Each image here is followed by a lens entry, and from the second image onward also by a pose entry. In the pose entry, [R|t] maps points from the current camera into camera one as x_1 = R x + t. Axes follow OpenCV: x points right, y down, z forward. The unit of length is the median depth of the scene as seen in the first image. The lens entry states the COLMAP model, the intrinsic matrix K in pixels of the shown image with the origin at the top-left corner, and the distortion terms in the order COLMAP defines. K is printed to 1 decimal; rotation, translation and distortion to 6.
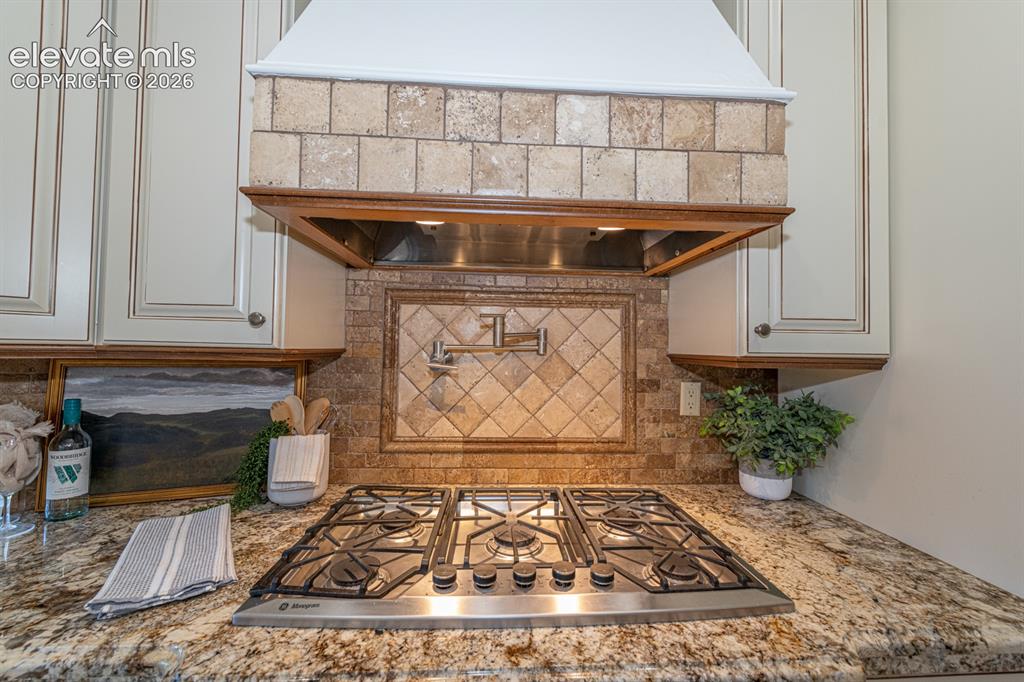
lens RADIAL K [[398.7, 0, 512.3], [0, 398.7, 342.7], [0, 0, 1]] dist [0.001510, 0.000069]
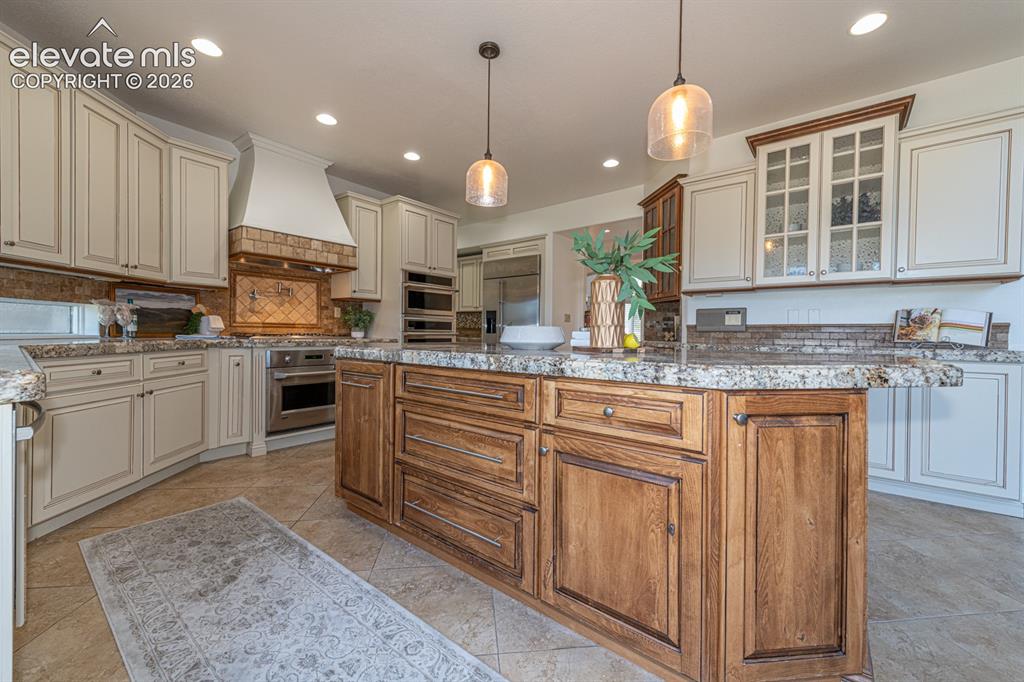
lens RADIAL K [[398.7, 0, 516.0], [0, 398.7, 335.8], [0, 0, 1]] dist [0.001510, 0.000069]
pose [[0.660345, -0.013015, 0.750849, -1.129395], [-0.018075, 0.999285, 0.033217, 0.208070], [-0.750744, -0.035506, 0.659638, -2.443954]]
